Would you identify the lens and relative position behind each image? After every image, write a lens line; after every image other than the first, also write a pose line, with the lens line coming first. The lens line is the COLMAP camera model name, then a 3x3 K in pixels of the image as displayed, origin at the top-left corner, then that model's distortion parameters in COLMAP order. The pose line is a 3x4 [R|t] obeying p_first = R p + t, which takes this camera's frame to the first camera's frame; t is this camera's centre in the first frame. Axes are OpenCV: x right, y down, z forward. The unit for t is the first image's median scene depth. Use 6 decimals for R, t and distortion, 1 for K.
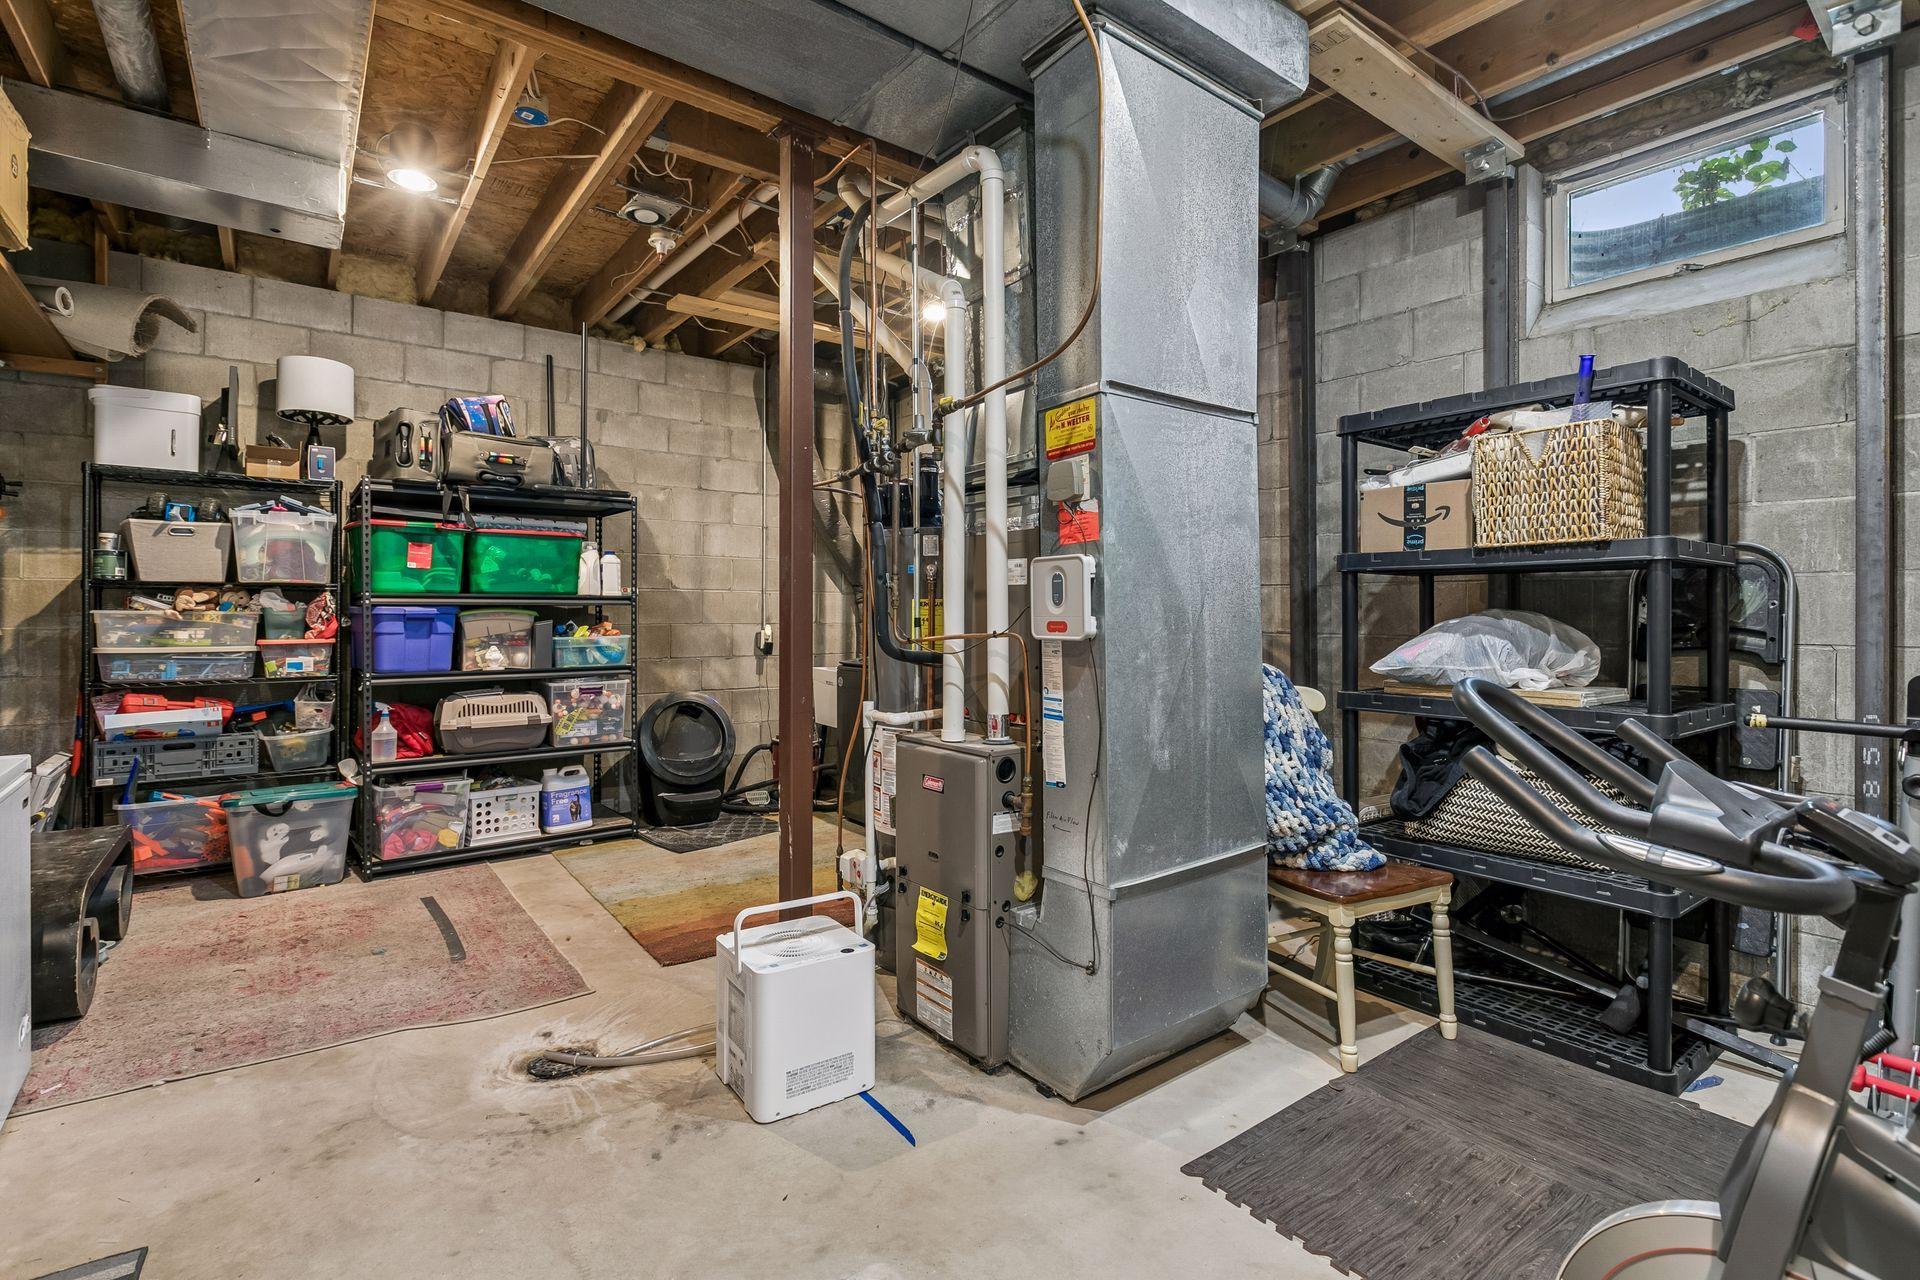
lens RADIAL K [[884.0, 0, 963.0], [0, 884.0, 629.3], [0, 0, 1]] dist [-0.000123, -0.003029]
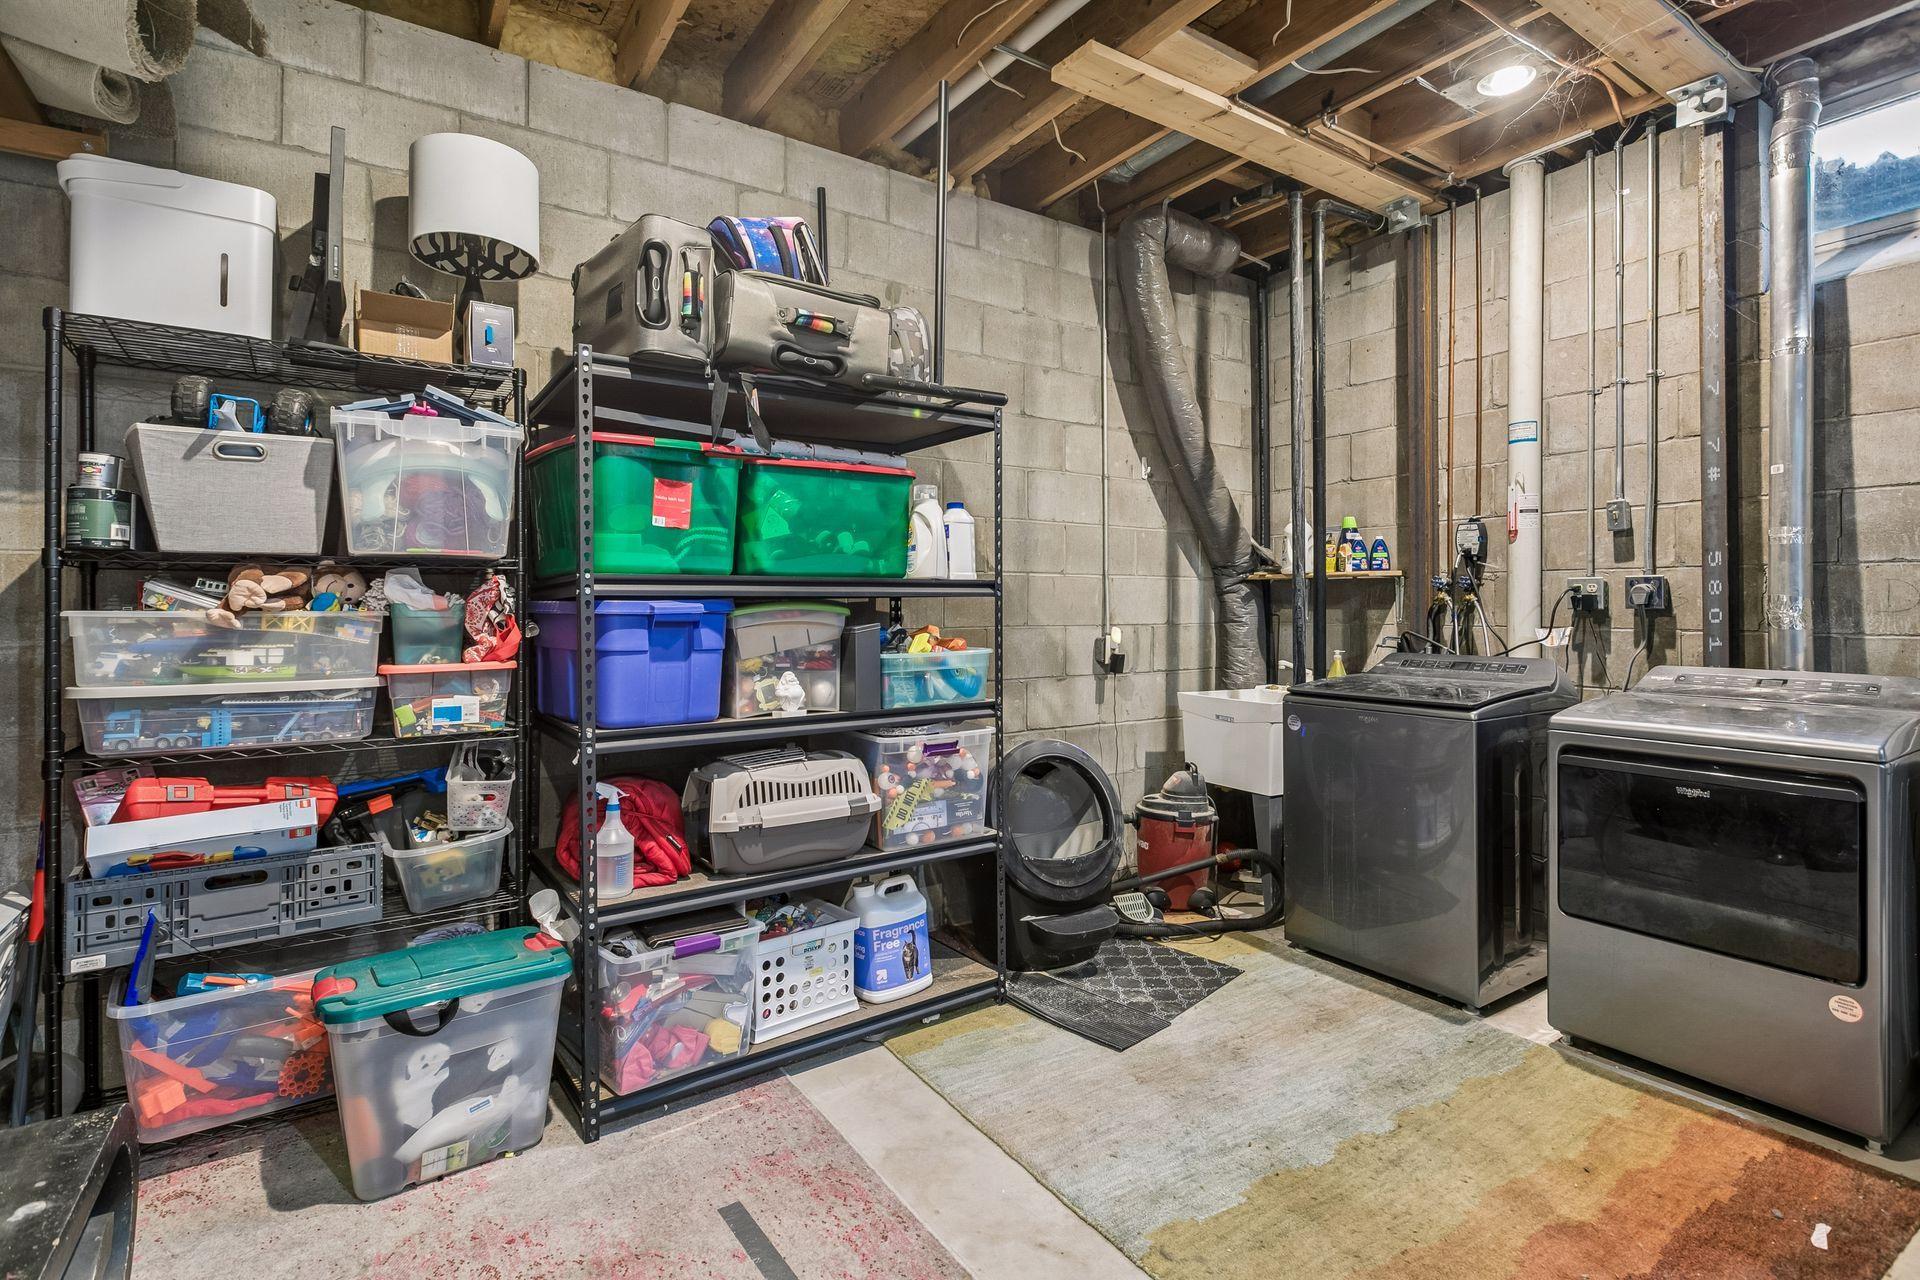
lens RADIAL K [[884.0, 0, 954.2], [0, 884.0, 621.8], [0, 0, 1]] dist [-0.000123, -0.003029]
pose [[0.998424, -0.004804, -0.055906, -0.417805], [0.004662, 0.999986, -0.002674, -0.010562], [0.055918, 0.002409, 0.998432, 0.481861]]
